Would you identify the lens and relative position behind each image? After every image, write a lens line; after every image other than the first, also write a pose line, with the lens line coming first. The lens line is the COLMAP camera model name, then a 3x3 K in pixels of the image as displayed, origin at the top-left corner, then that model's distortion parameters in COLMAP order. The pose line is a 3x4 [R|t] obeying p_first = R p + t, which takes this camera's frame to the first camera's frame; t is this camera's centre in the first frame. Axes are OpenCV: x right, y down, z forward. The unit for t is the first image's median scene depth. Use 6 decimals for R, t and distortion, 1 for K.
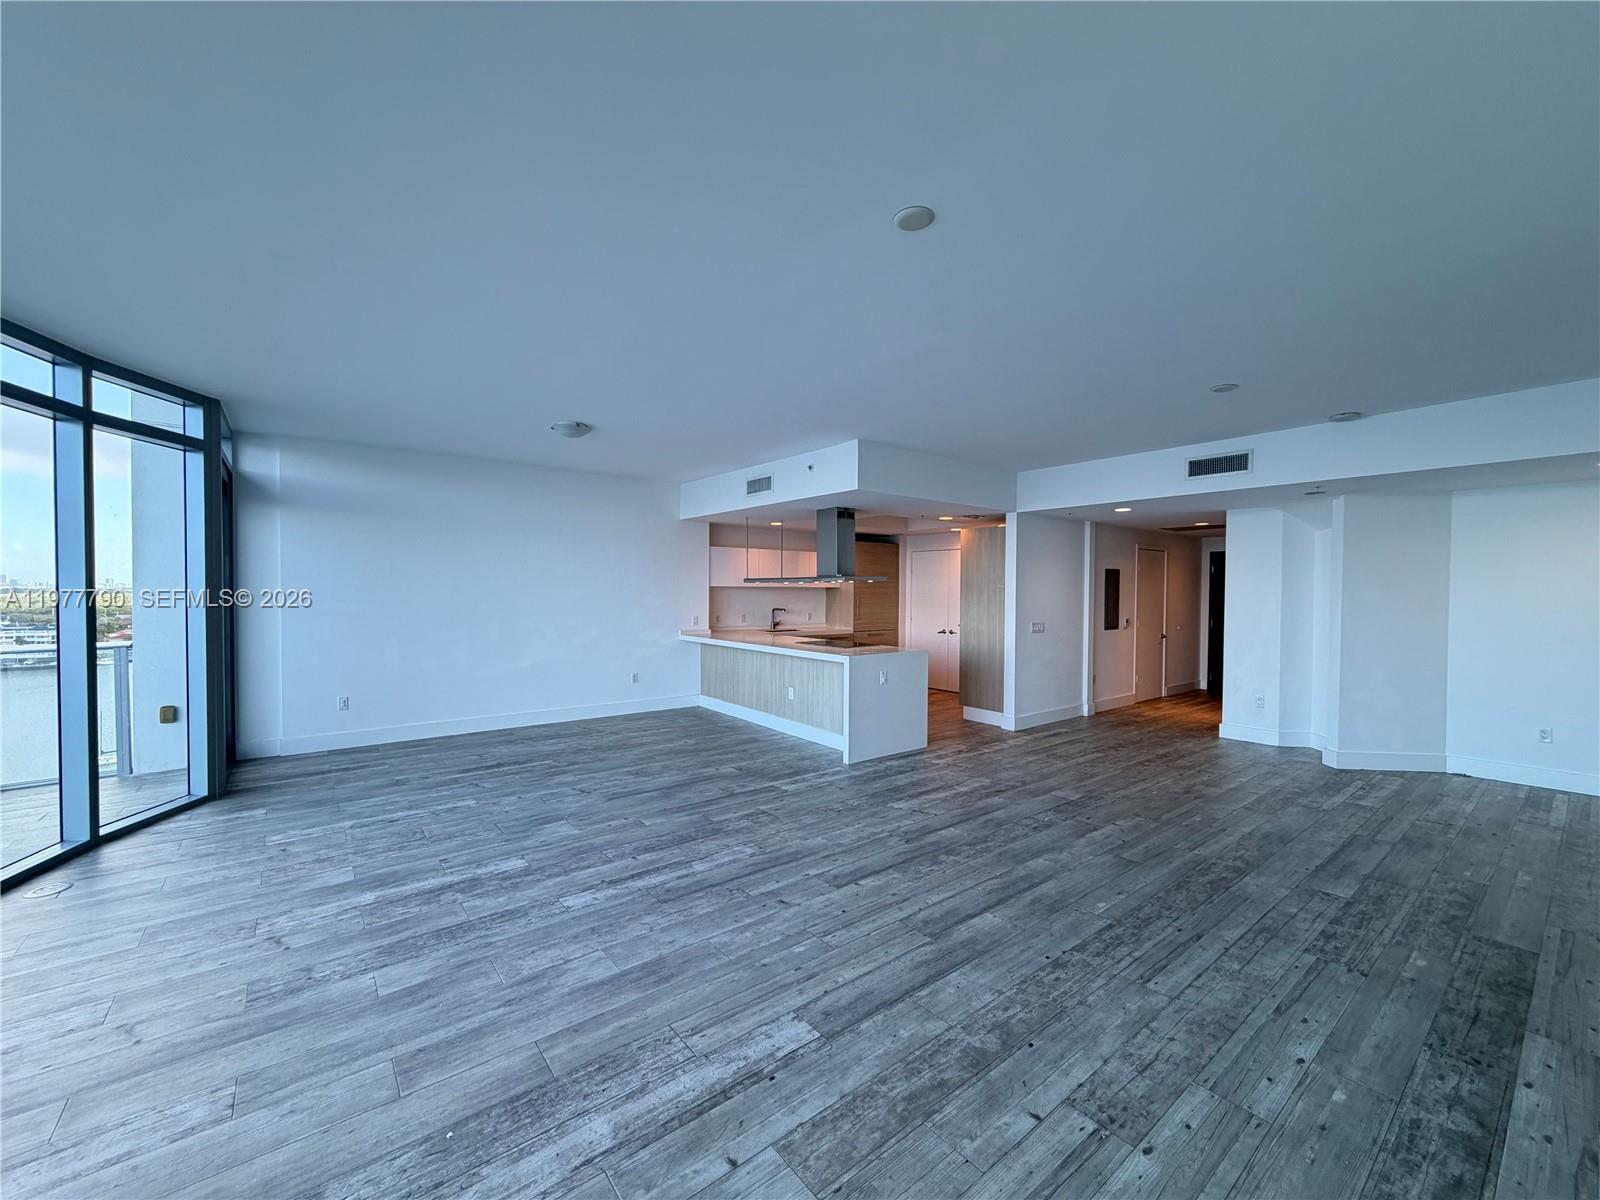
lens RADIAL K [[637.1, 0, 798.4], [0, 637.1, 596.5], [0, 0, 1]] dist [-0.000547, 0.000214]
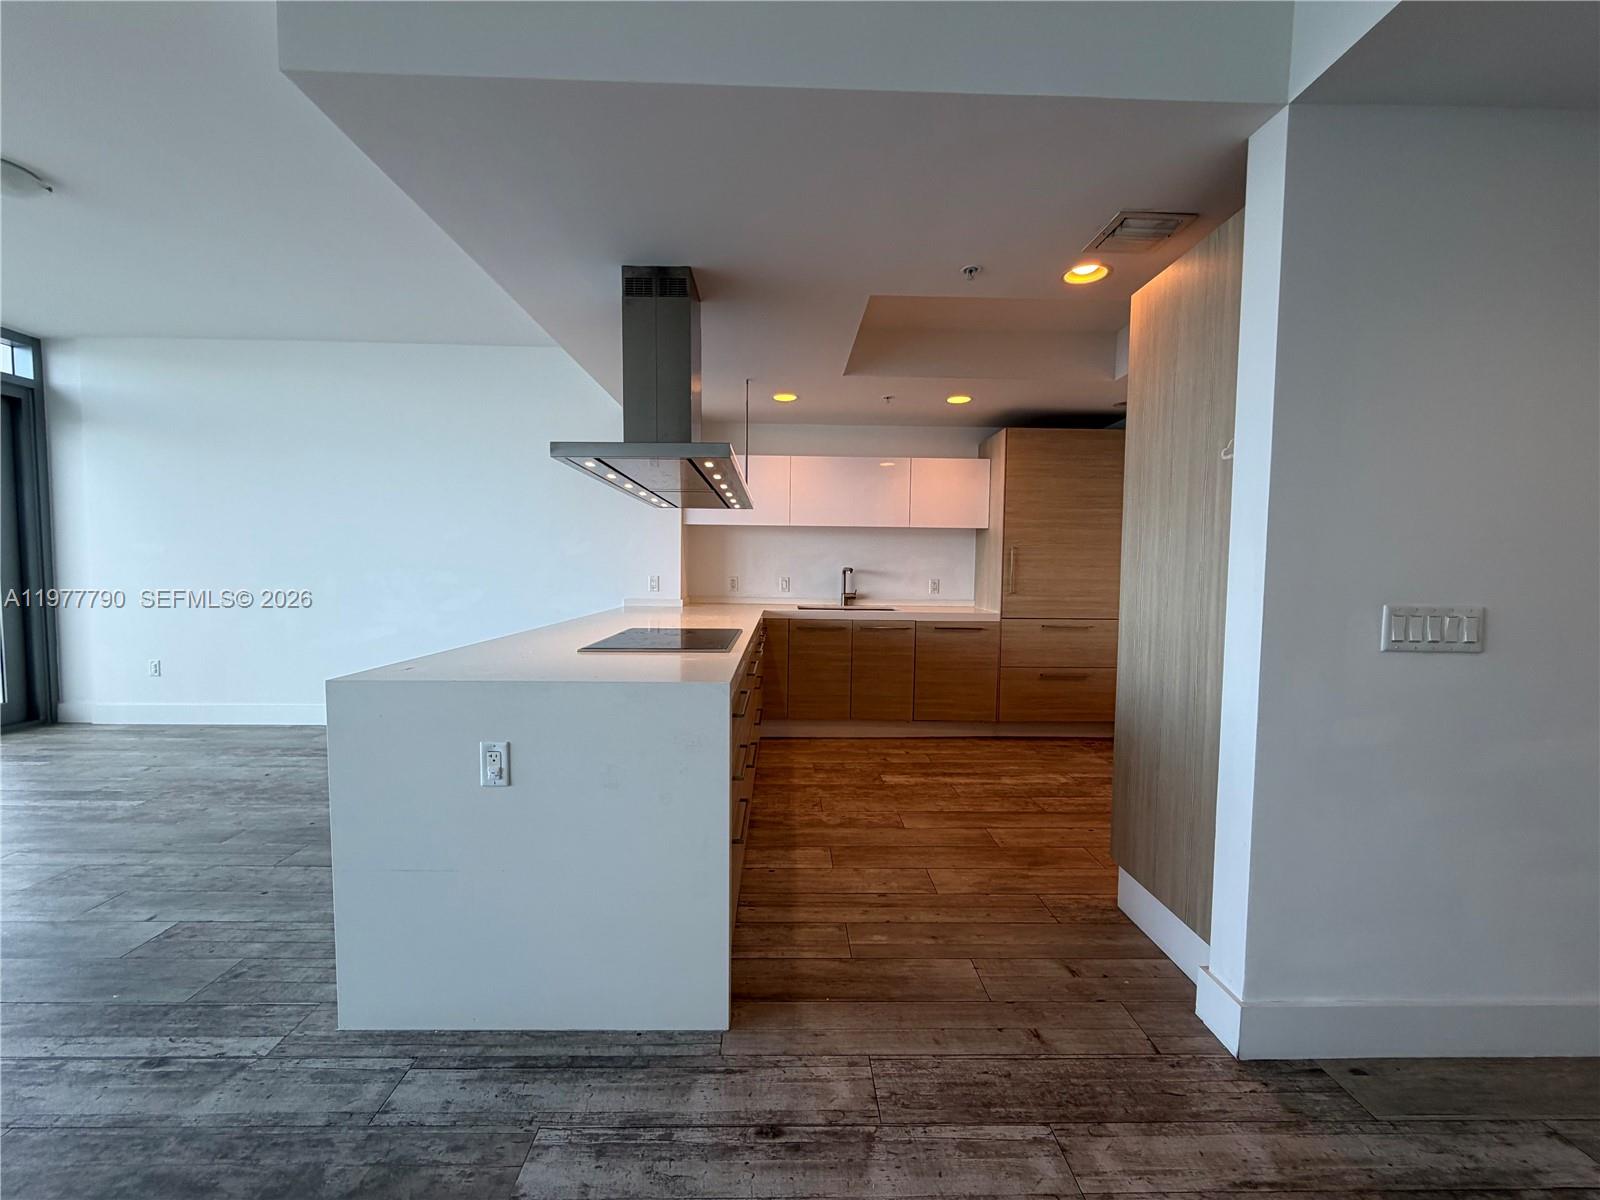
lens RADIAL K [[637.1, 0, 795.6], [0, 637.1, 602.8], [0, 0, 1]] dist [-0.000547, 0.000214]
pose [[0.797975, 0.036329, -0.601594, 0.557734], [-0.012659, 0.998972, 0.043535, 0.054837], [0.602557, -0.027125, 0.797615, 1.160491]]
